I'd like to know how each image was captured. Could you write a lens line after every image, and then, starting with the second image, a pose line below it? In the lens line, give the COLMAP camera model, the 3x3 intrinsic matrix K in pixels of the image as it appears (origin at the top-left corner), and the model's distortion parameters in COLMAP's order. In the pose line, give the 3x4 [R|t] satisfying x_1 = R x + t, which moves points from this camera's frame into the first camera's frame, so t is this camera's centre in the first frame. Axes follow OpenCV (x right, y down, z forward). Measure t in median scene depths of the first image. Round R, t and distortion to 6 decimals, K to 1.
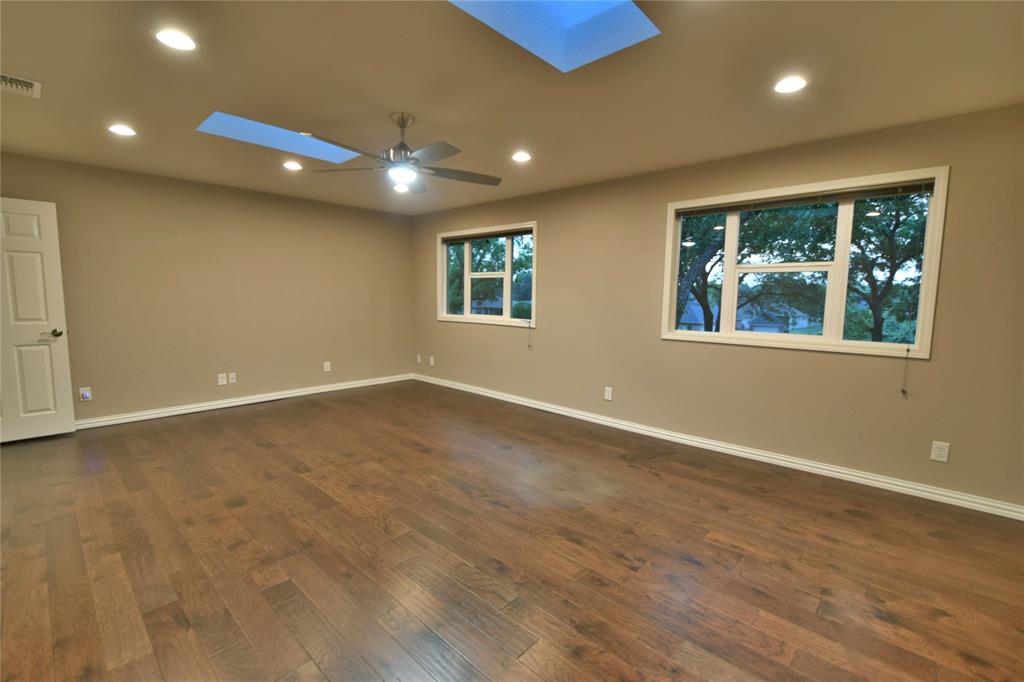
lens RADIAL K [[448.8, 0, 512.5], [0, 448.8, 336.3], [0, 0, 1]] dist [-0.000182, -0.003757]
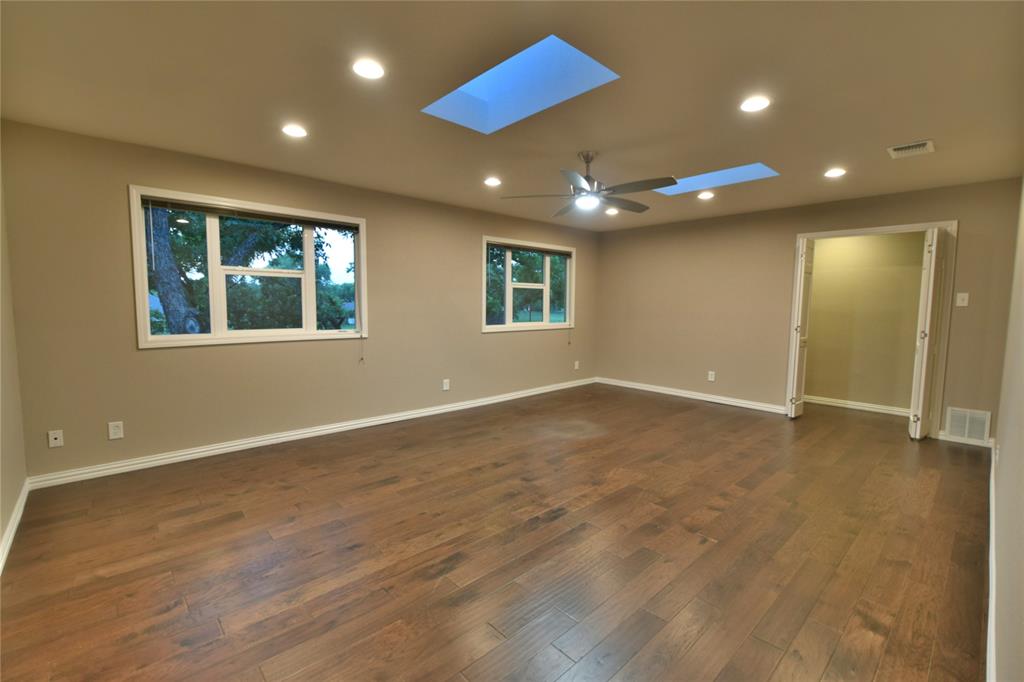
lens RADIAL K [[448.8, 0, 515.3], [0, 448.8, 339.4], [0, 0, 1]] dist [-0.000182, -0.003757]
pose [[0.064457, -0.091302, 0.993735, -1.158073], [0.084628, 0.992719, 0.085719, -0.093980], [-0.994326, 0.078572, 0.071715, 0.901396]]
